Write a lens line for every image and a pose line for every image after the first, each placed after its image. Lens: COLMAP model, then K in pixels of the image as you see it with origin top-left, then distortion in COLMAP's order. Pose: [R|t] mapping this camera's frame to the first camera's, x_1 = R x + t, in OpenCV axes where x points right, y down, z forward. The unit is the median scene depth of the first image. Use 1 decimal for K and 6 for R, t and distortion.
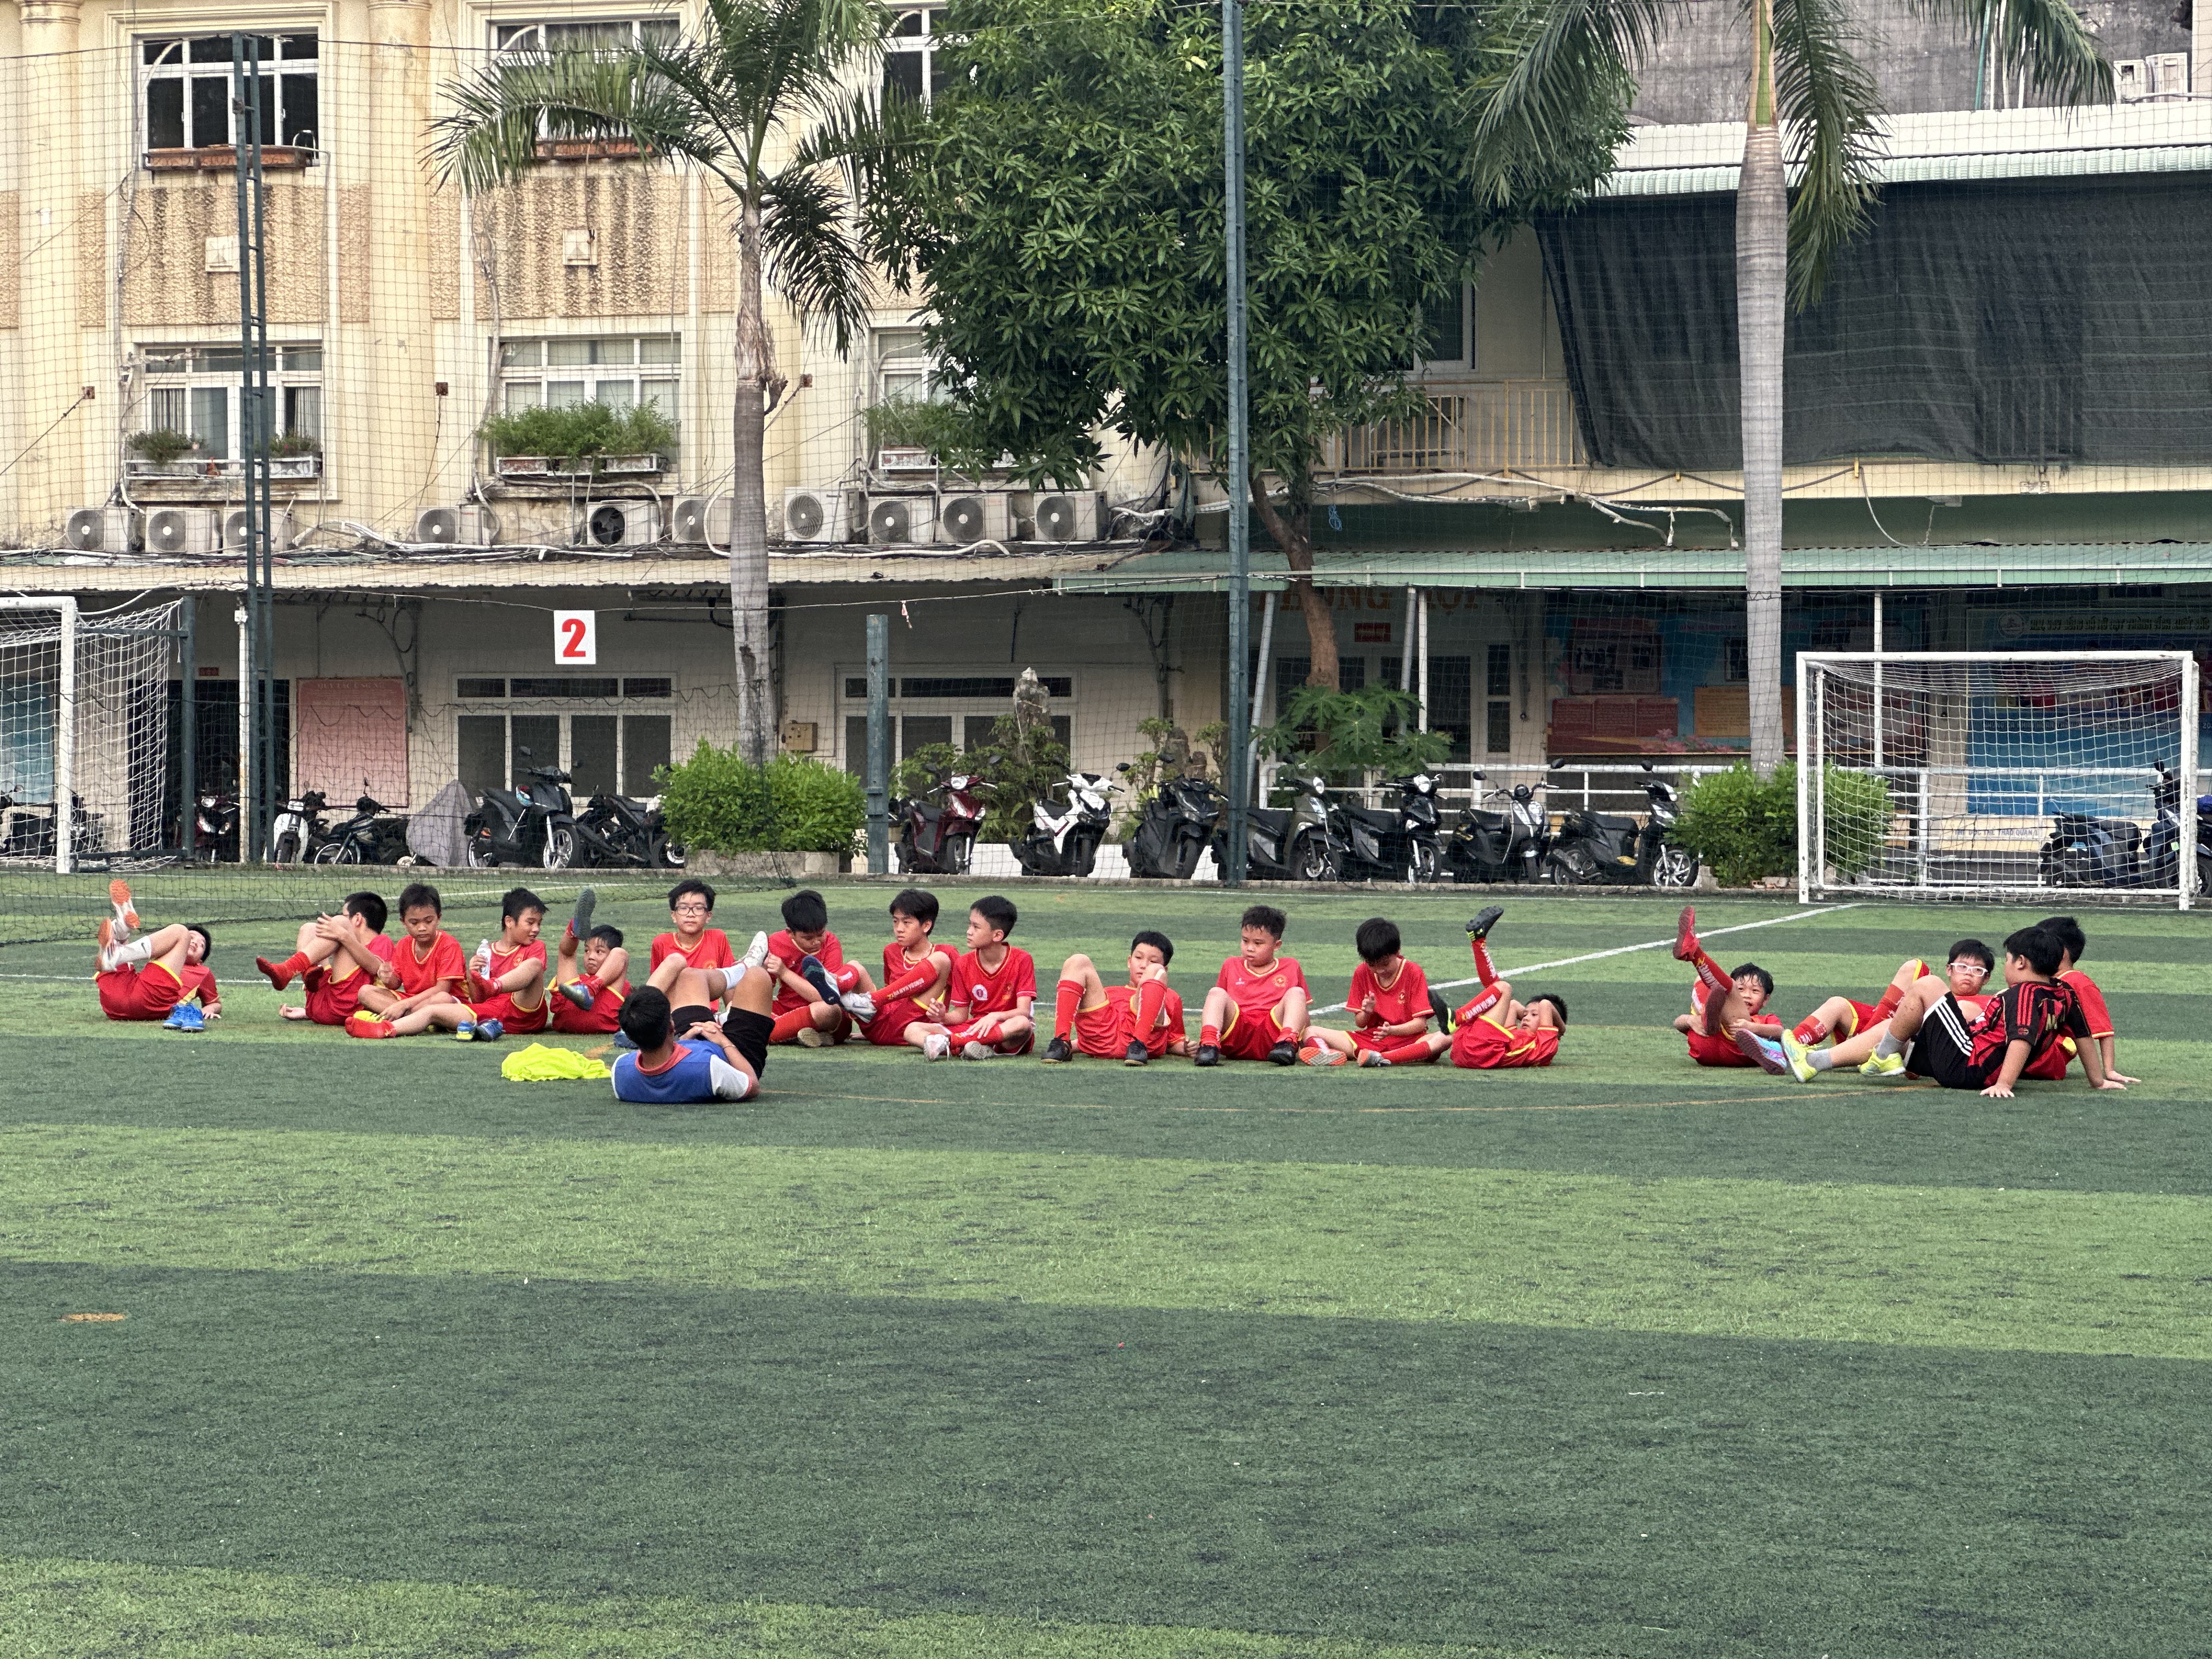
lens RADIAL K [[4980.3, 0, 1105.2], [0, 4980.3, 831.5], [0, 0, 1]] dist [0.032244, 2.342318]
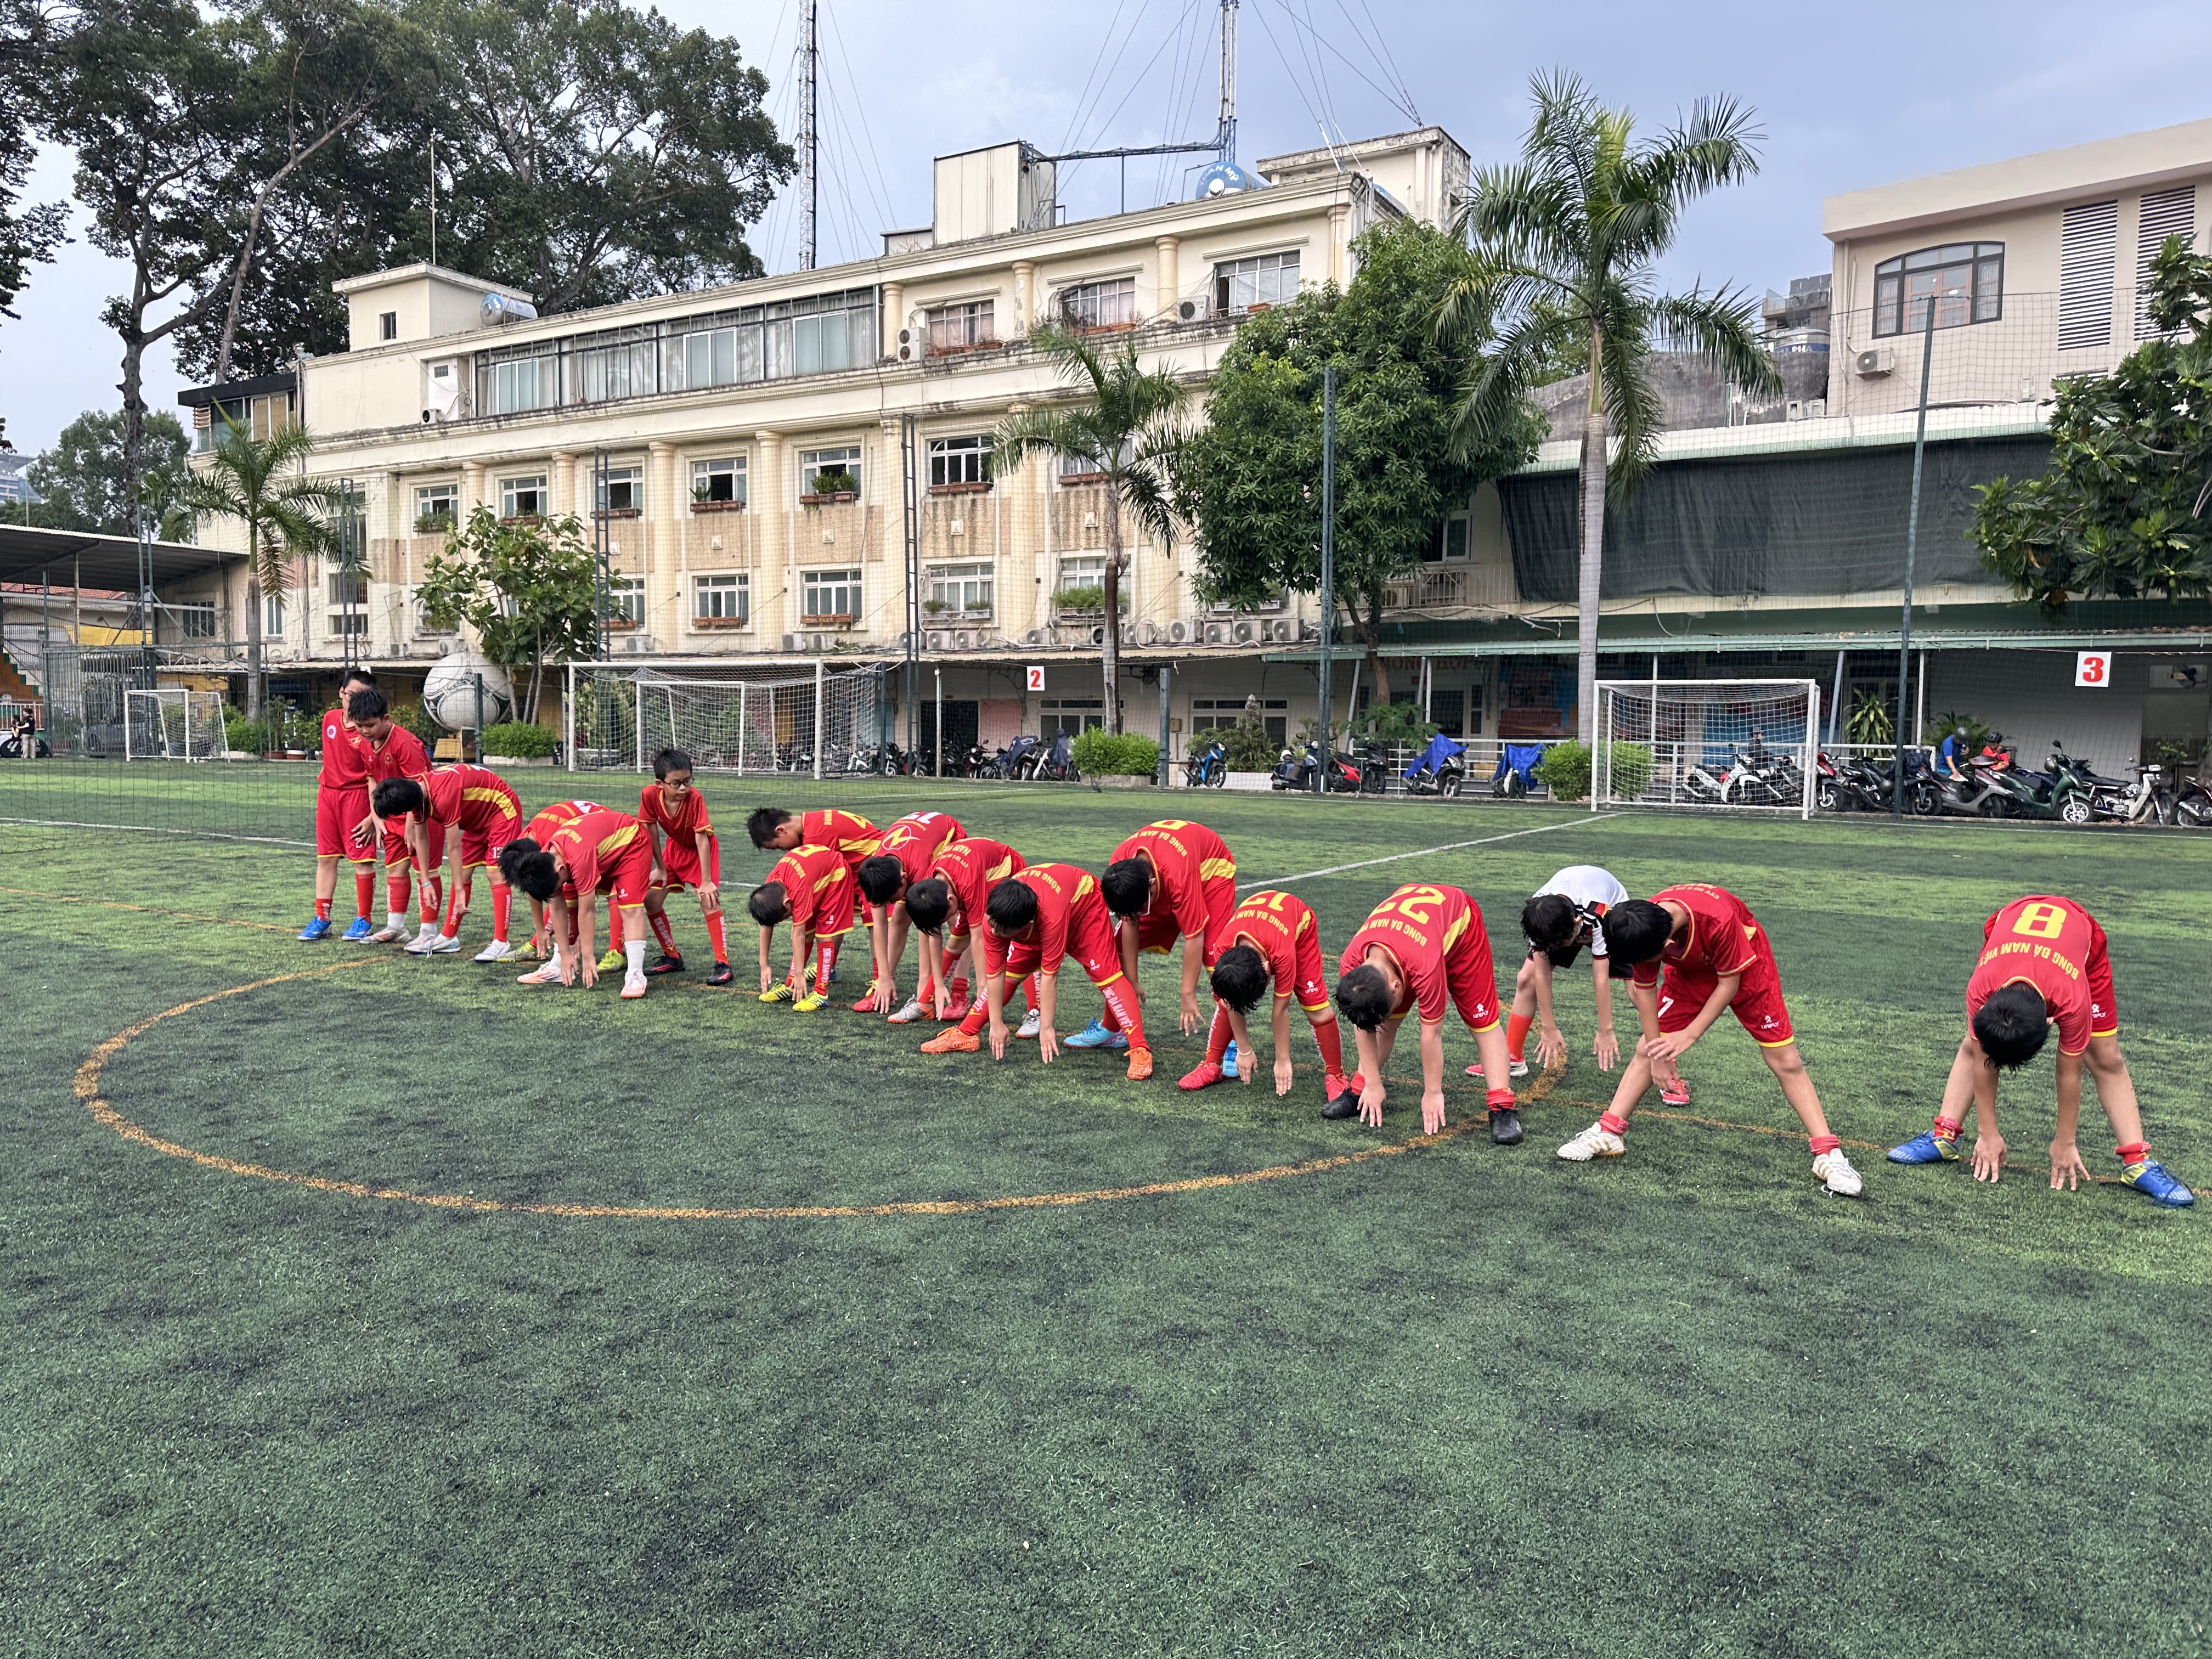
lens RADIAL K [[1563.8, 0, 1097.1], [0, 1563.8, 812.5], [0, 0, 1]] dist [0.195175, -0.329761]
pose [[0.976490, 0.020758, -0.214560, 0.064854], [-0.013879, 0.999342, 0.033518, -0.002208], [0.215115, -0.029752, 0.976135, 0.273415]]
